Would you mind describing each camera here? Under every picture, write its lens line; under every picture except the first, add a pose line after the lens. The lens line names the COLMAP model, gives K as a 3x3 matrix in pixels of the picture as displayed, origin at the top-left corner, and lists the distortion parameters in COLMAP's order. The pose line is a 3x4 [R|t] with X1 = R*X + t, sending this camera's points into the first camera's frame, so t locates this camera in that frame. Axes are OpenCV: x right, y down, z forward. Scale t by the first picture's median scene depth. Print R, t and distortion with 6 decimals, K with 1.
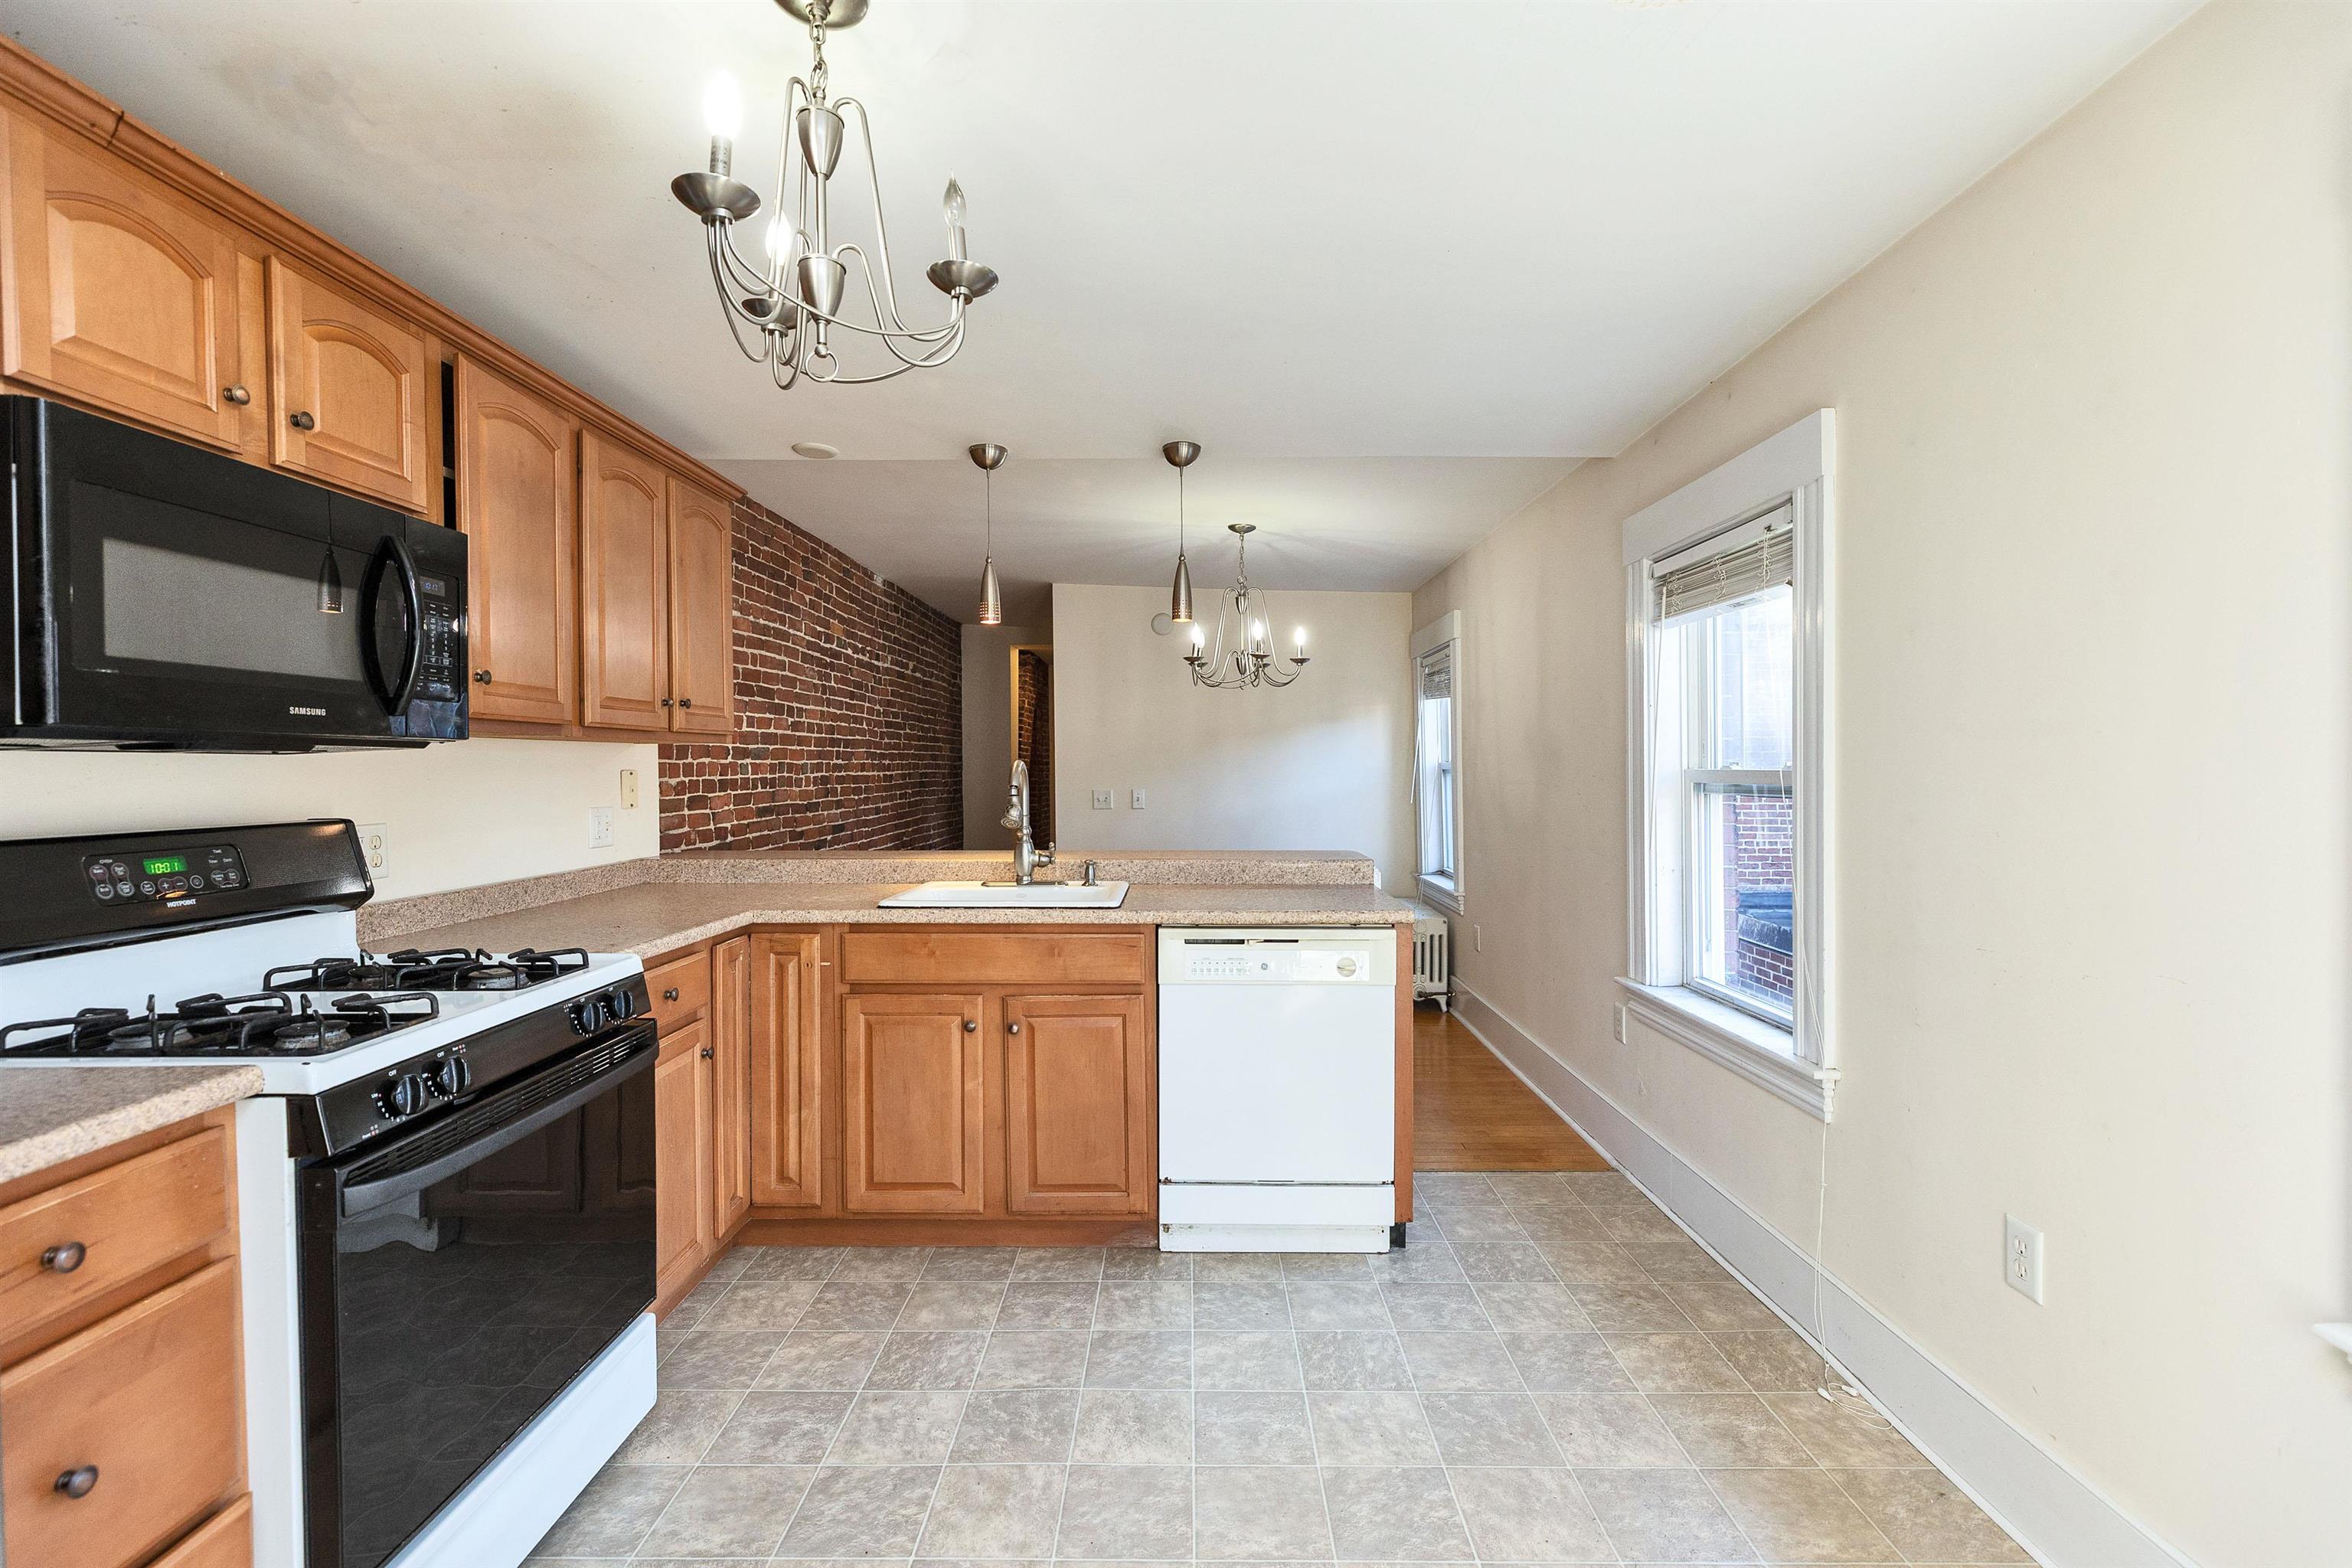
lens RADIAL K [[1052.1, 0, 1177.6], [0, 1052.1, 777.4], [0, 0, 1]] dist [0.002127, 0.000054]
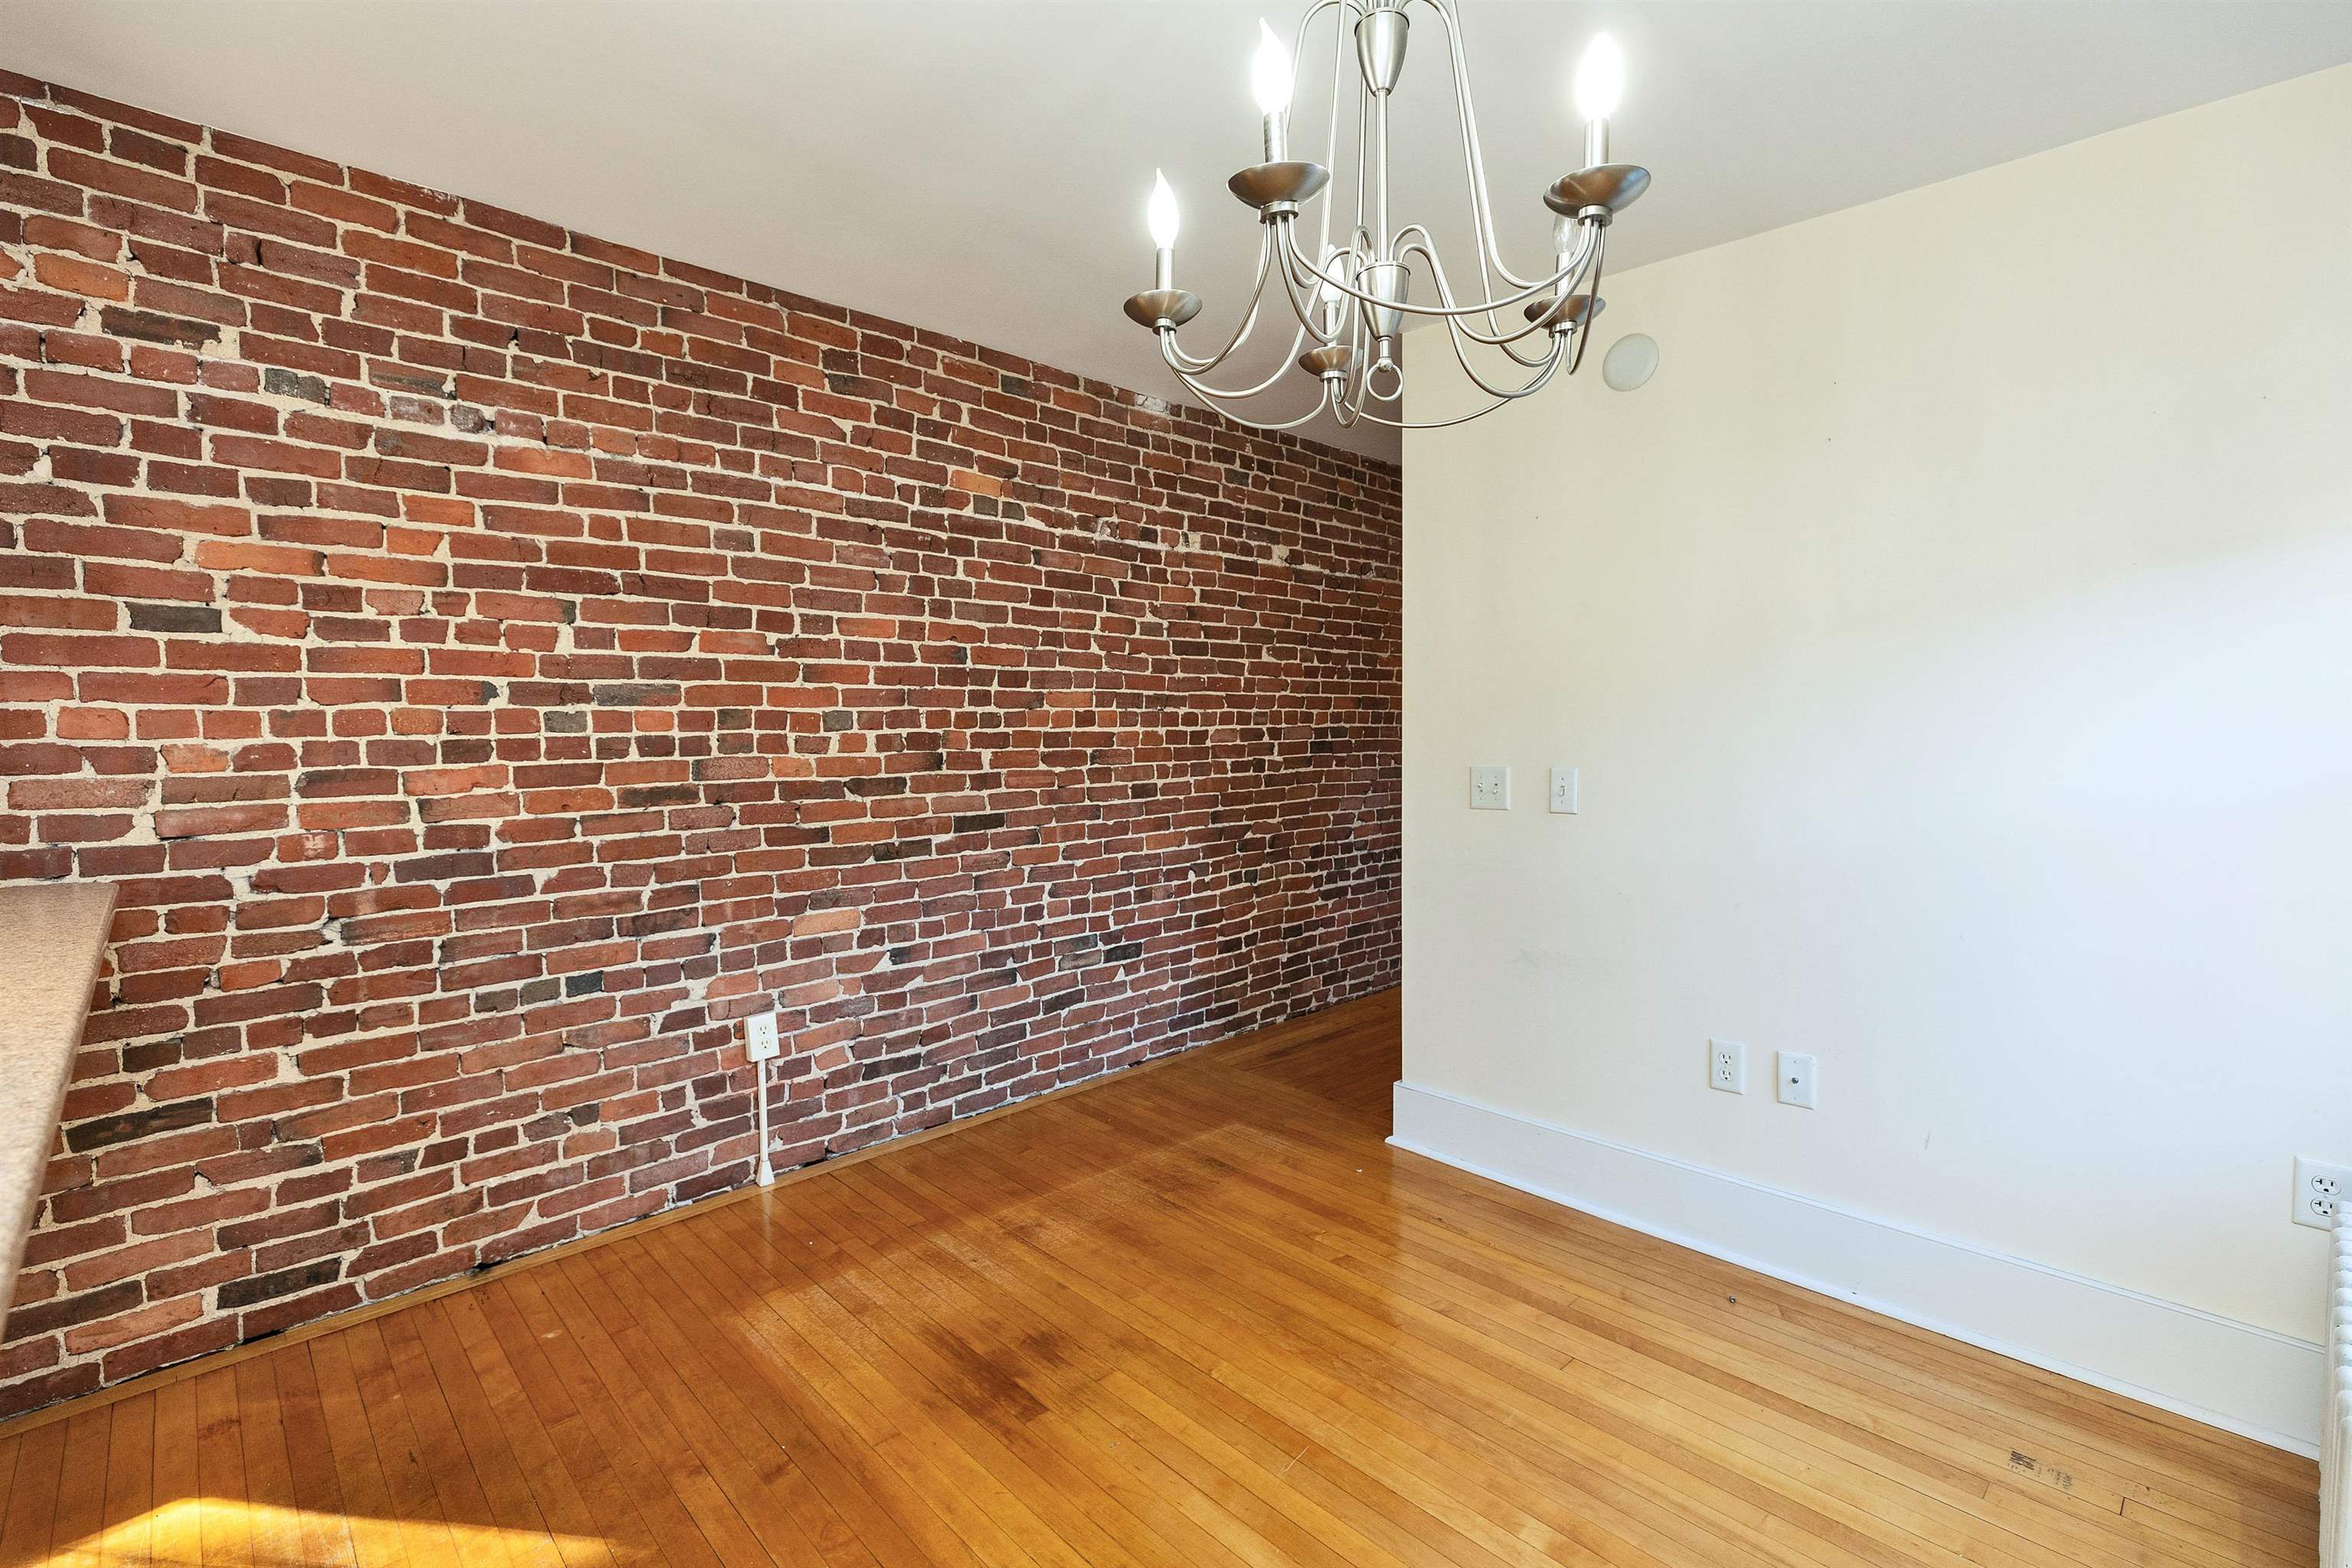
lens RADIAL K [[1052.1, 0, 1160.6], [0, 1052.1, 780.3], [0, 0, 1]] dist [0.002127, 0.000054]
pose [[0.698812, 0.032618, -0.714561, 0.170826], [-0.001353, 0.999018, 0.044280, -0.001520], [0.715304, -0.029977, 0.698170, 0.653128]]
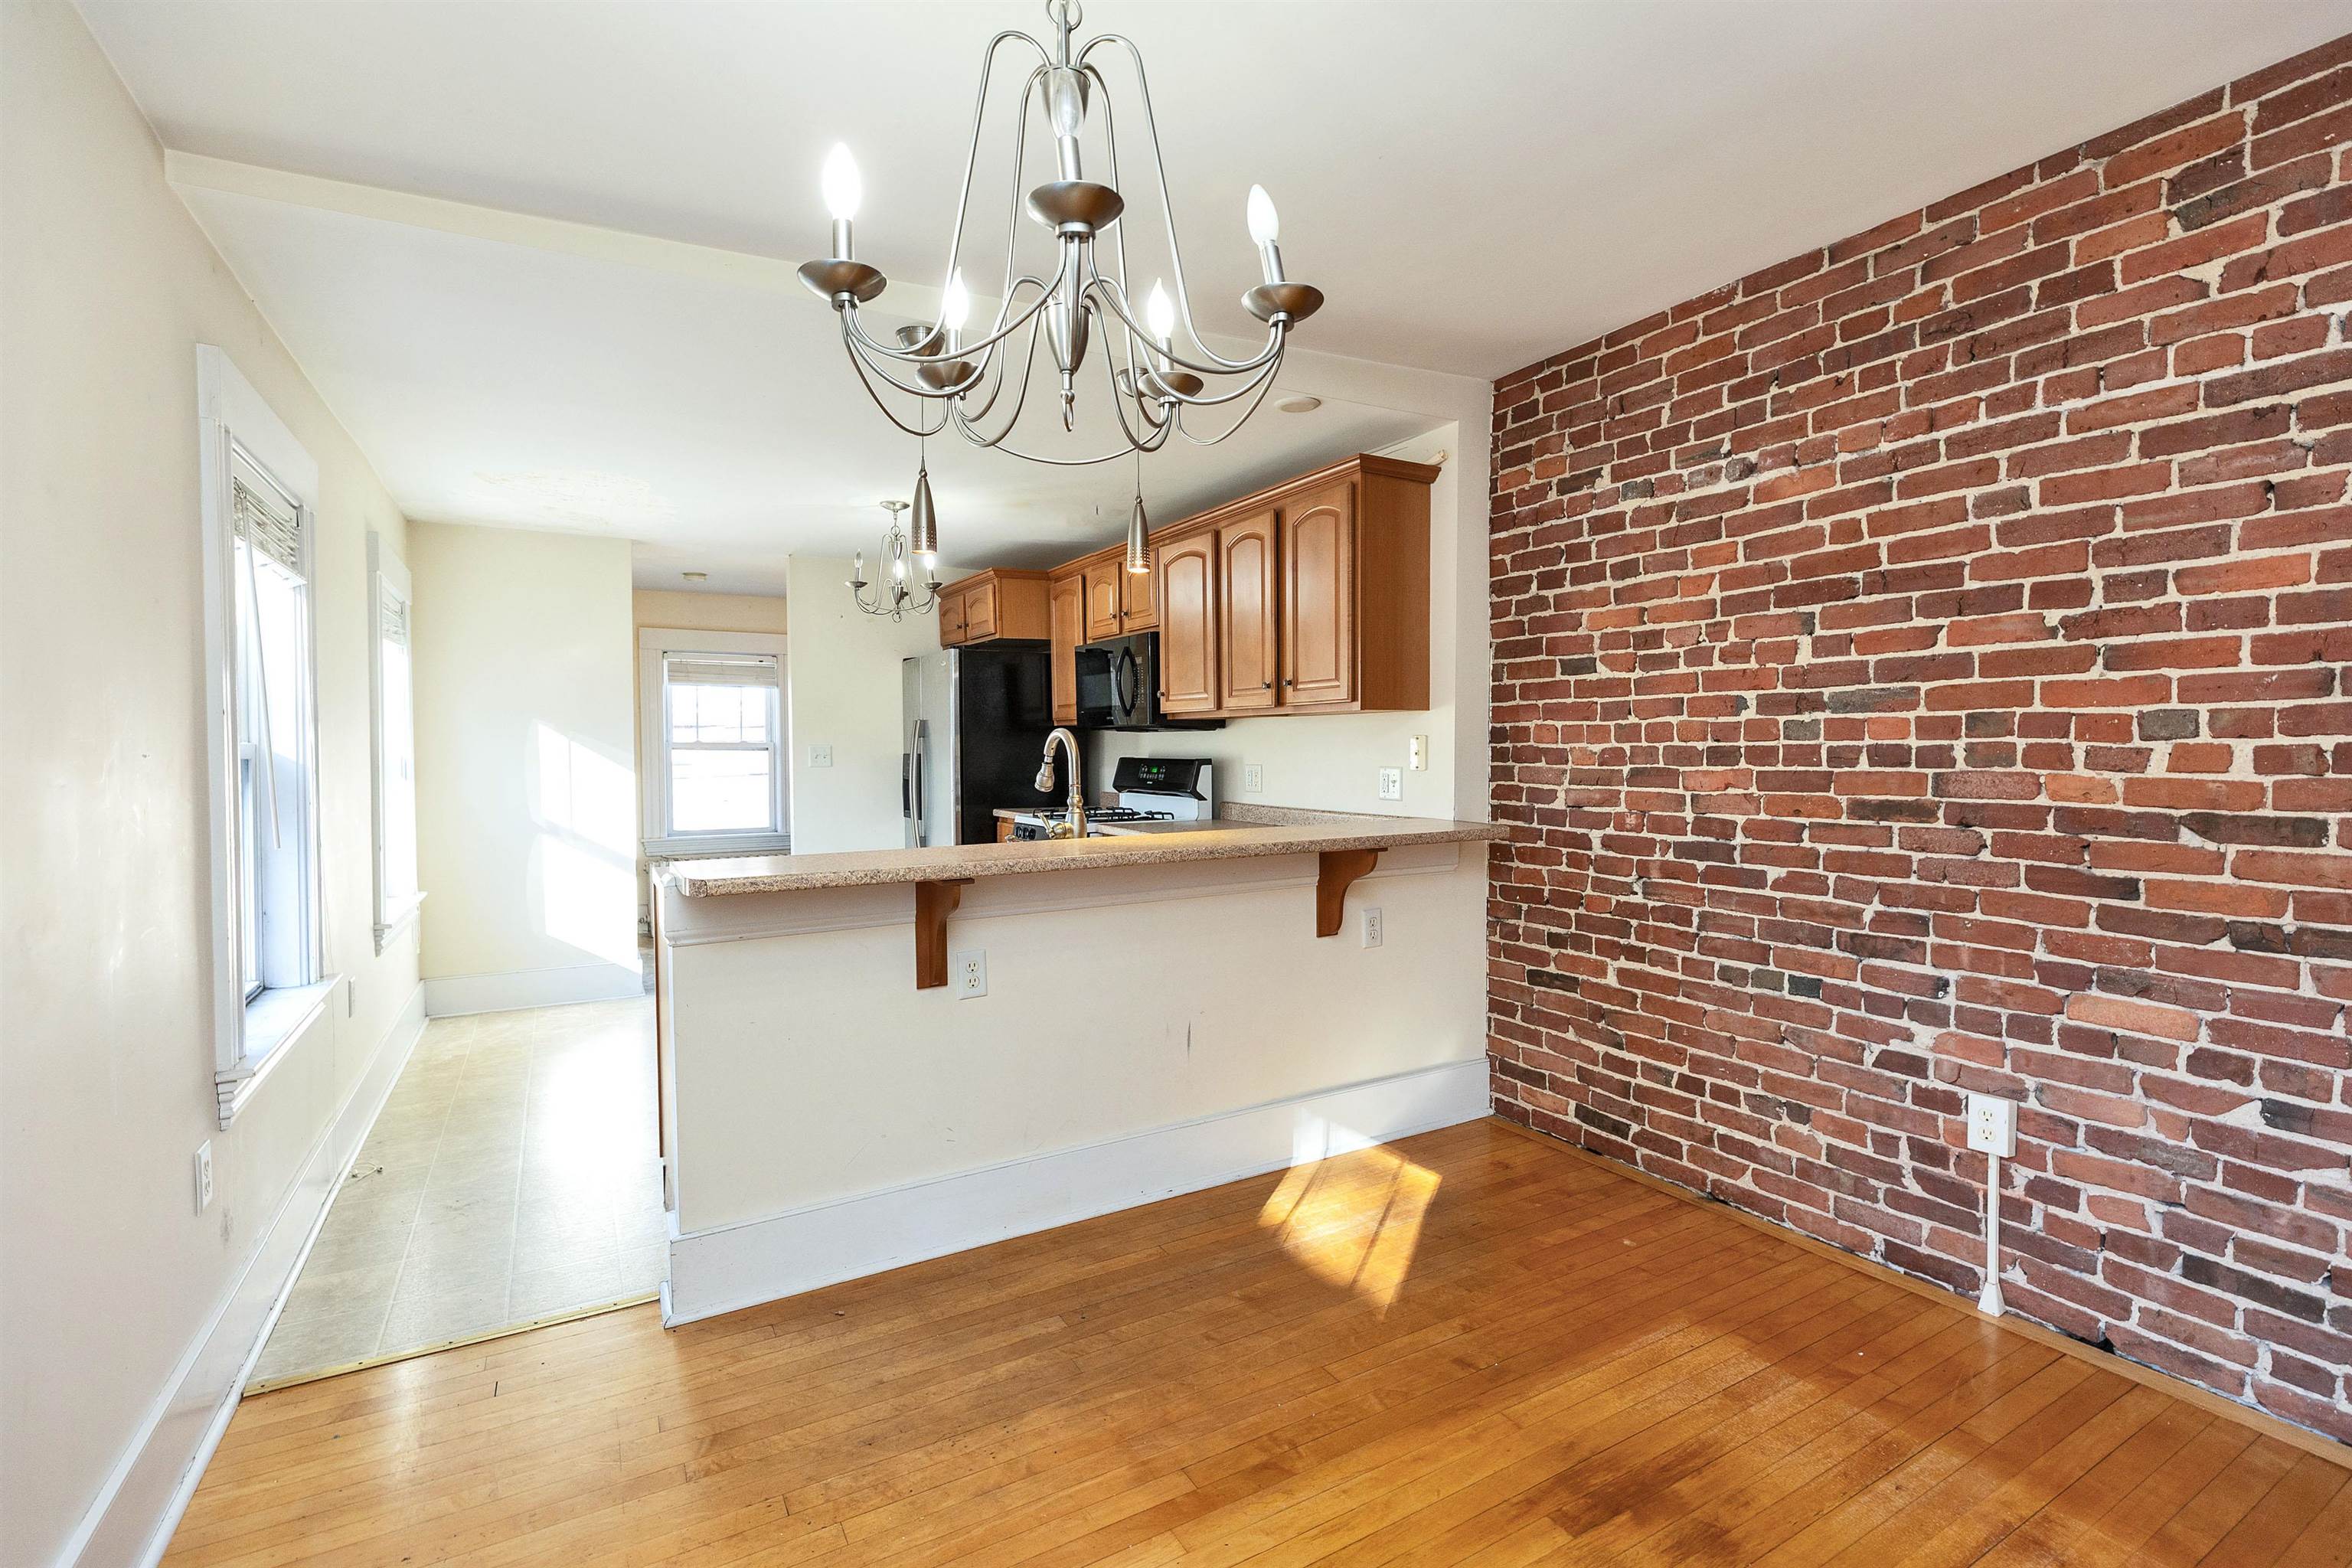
lens RADIAL K [[1052.1, 0, 1178.6], [0, 1052.1, 782.0], [0, 0, 1]] dist [0.002127, 0.000054]
pose [[-0.857702, 0.027313, -0.513422, 0.147883], [0.002719, 0.998815, 0.048592, -0.006604], [0.514140, 0.040281, -0.856760, 1.040815]]
